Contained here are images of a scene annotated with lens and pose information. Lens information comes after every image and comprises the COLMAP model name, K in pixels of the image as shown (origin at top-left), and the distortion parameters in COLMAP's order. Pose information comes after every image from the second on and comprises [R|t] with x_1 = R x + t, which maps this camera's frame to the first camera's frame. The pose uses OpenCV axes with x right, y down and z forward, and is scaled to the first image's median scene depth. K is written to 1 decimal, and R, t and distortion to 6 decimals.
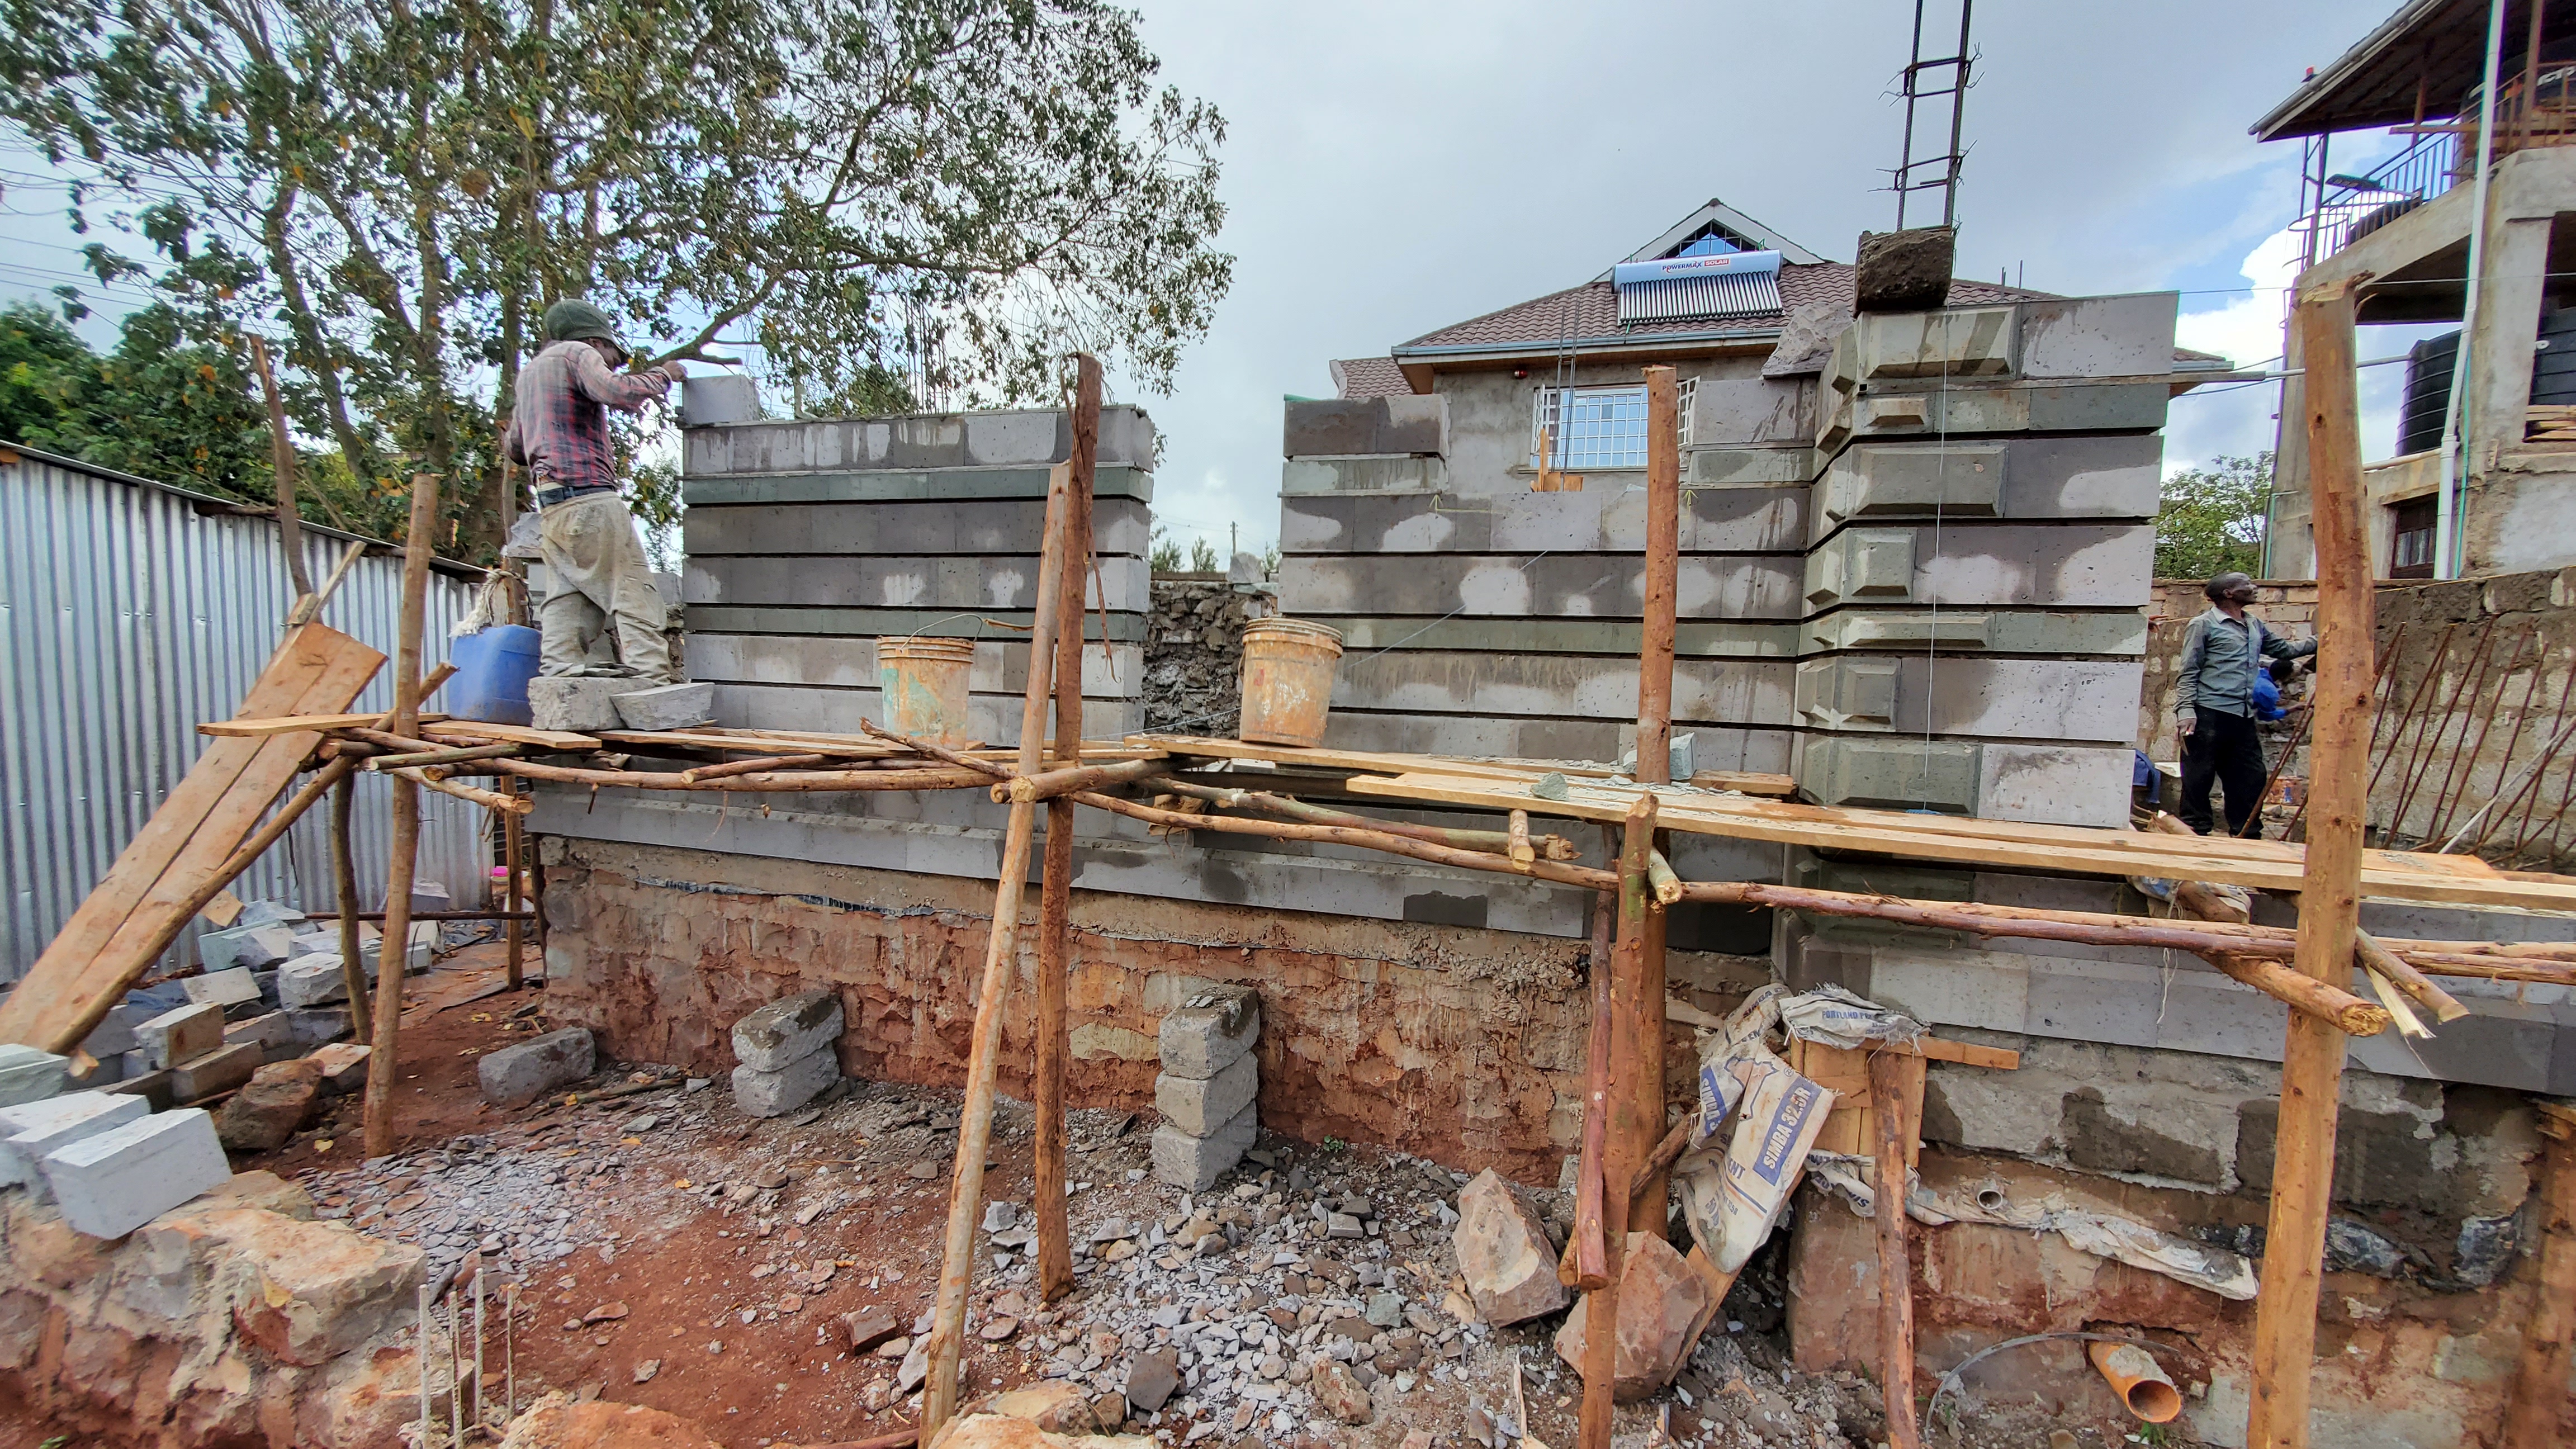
lens RADIAL K [[1035.5, 0, 1292.5], [0, 1035.5, 780.0], [0, 0, 1]] dist [-0.004546, -0.000658]
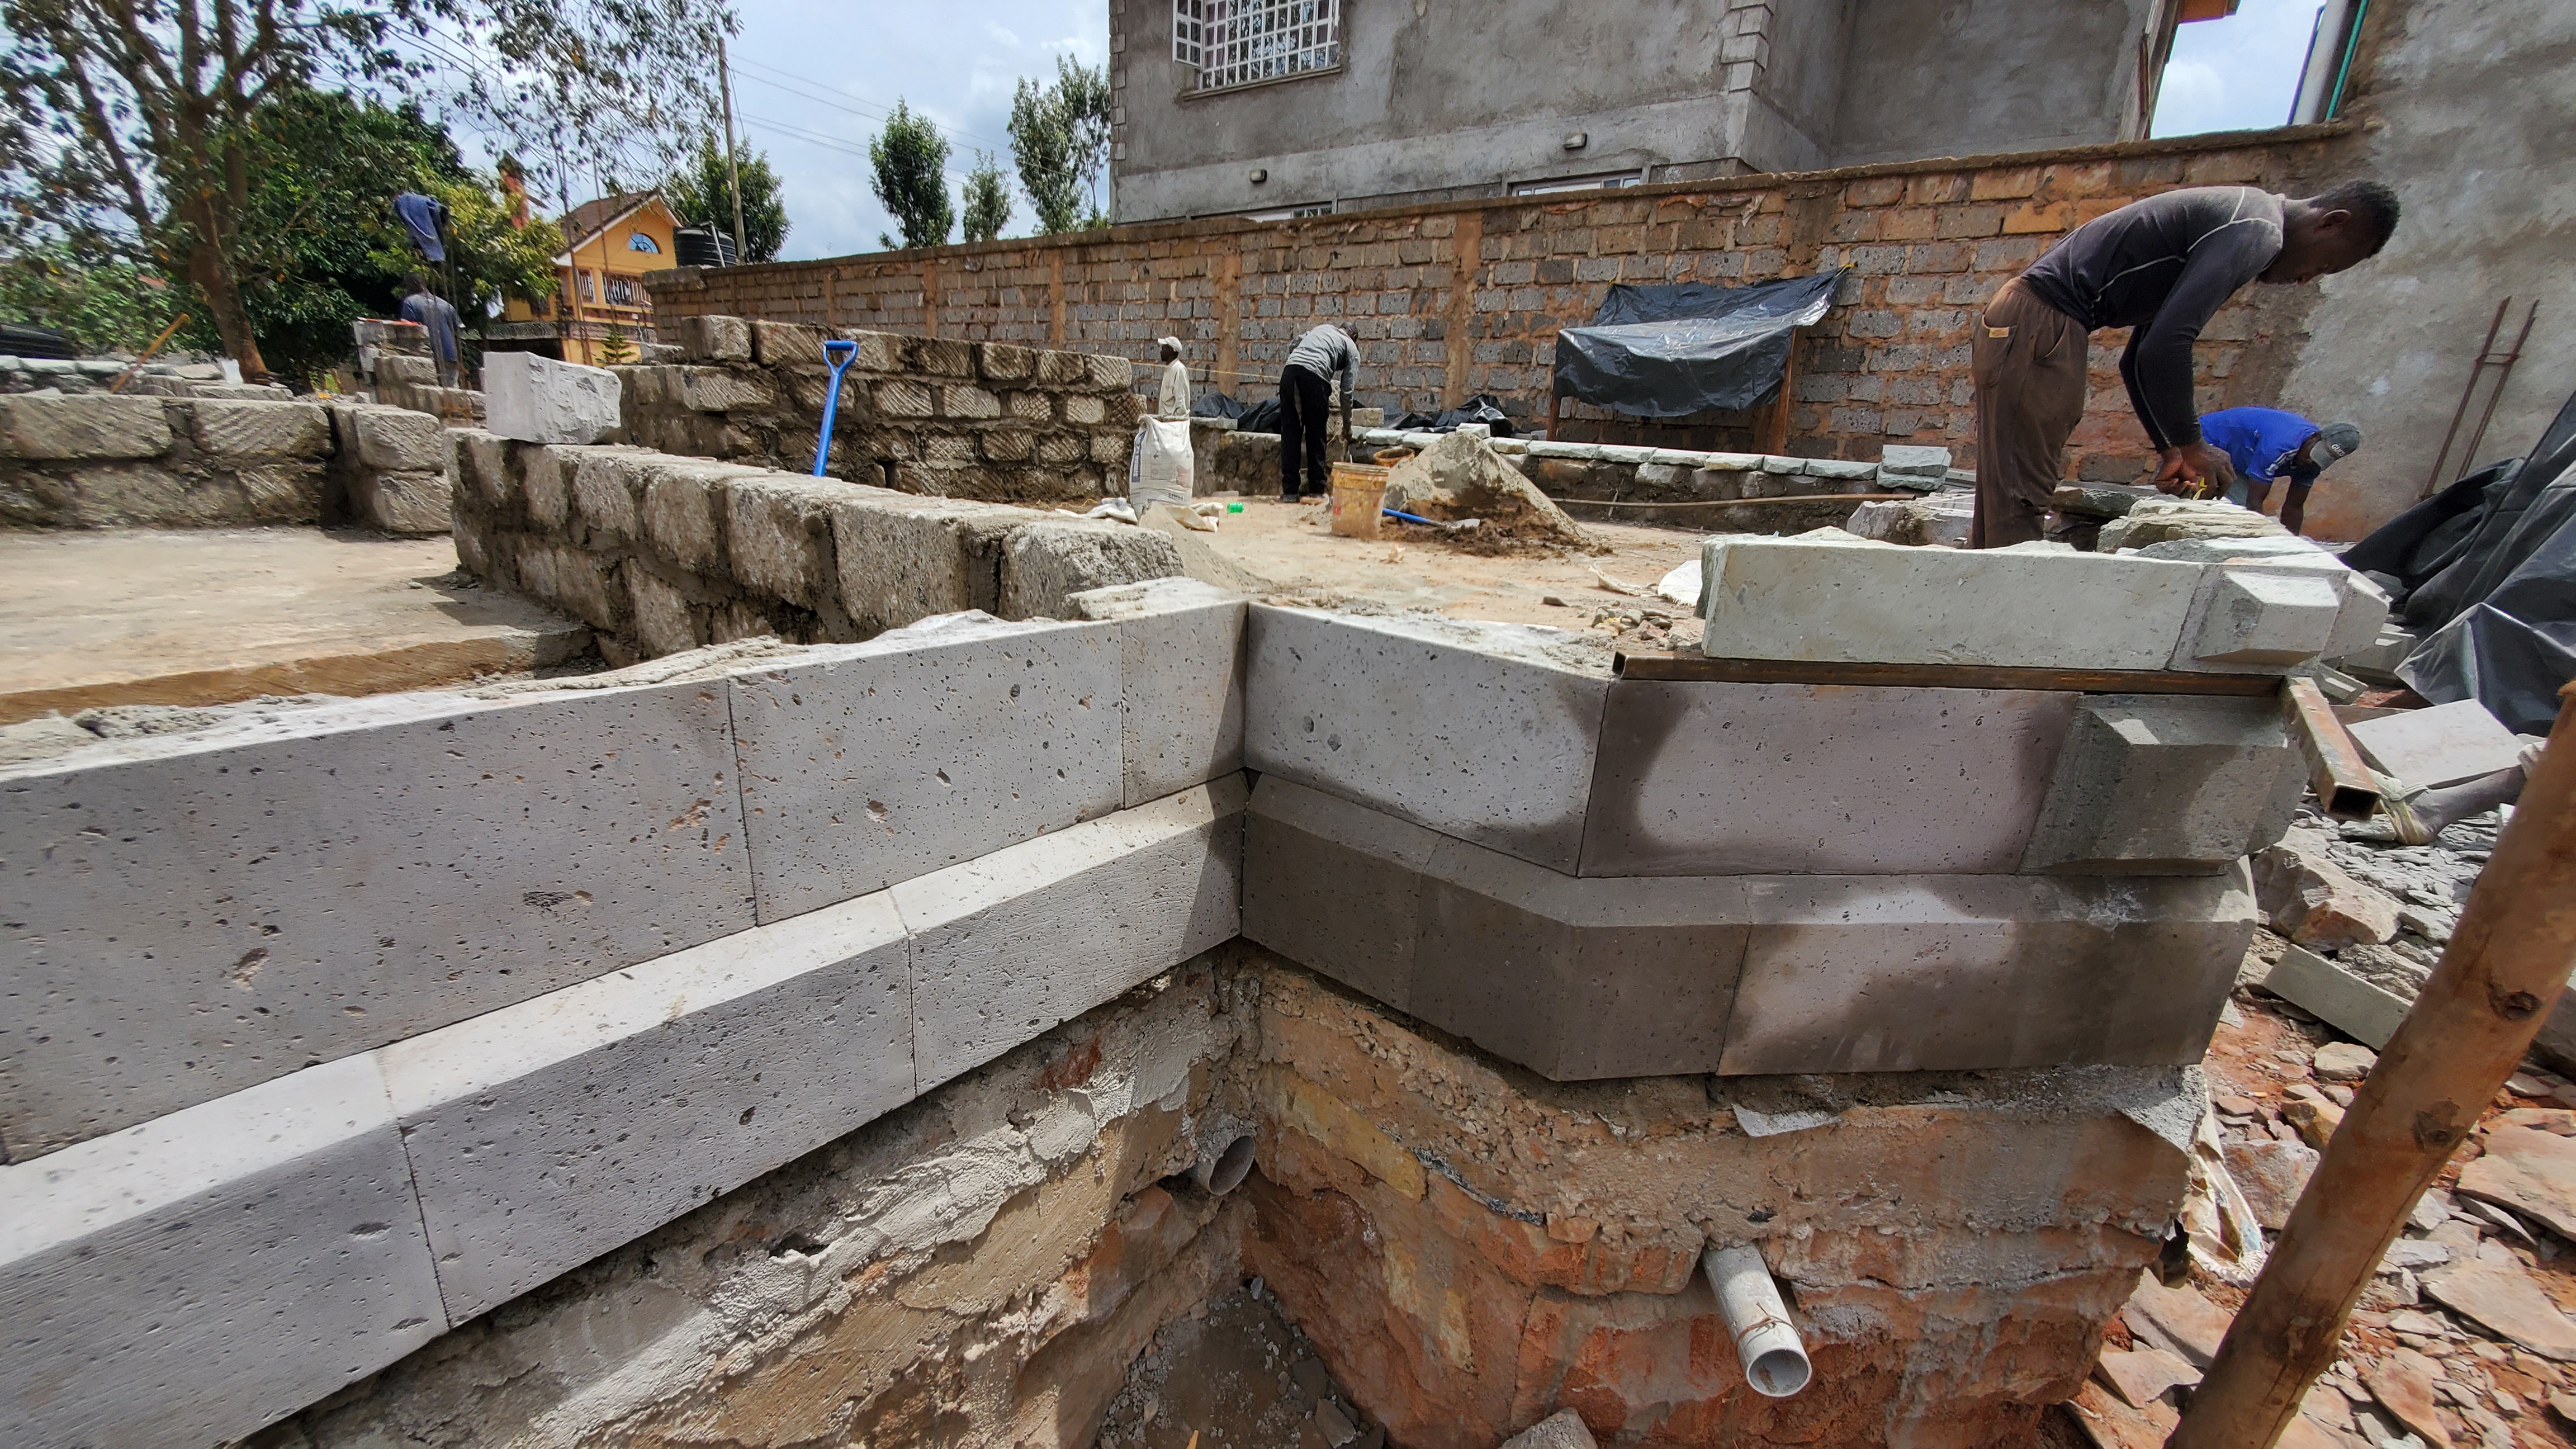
lens RADIAL K [[1035.5, 0, 1295.8], [0, 1035.5, 768.6], [0, 0, 1]] dist [-0.004546, -0.000658]
pose [[0.924829, 0.131834, -0.356806, 3.553570], [-0.051849, 0.972955, 0.225099, 0.088655], [0.376832, -0.189678, 0.906653, 1.188285]]
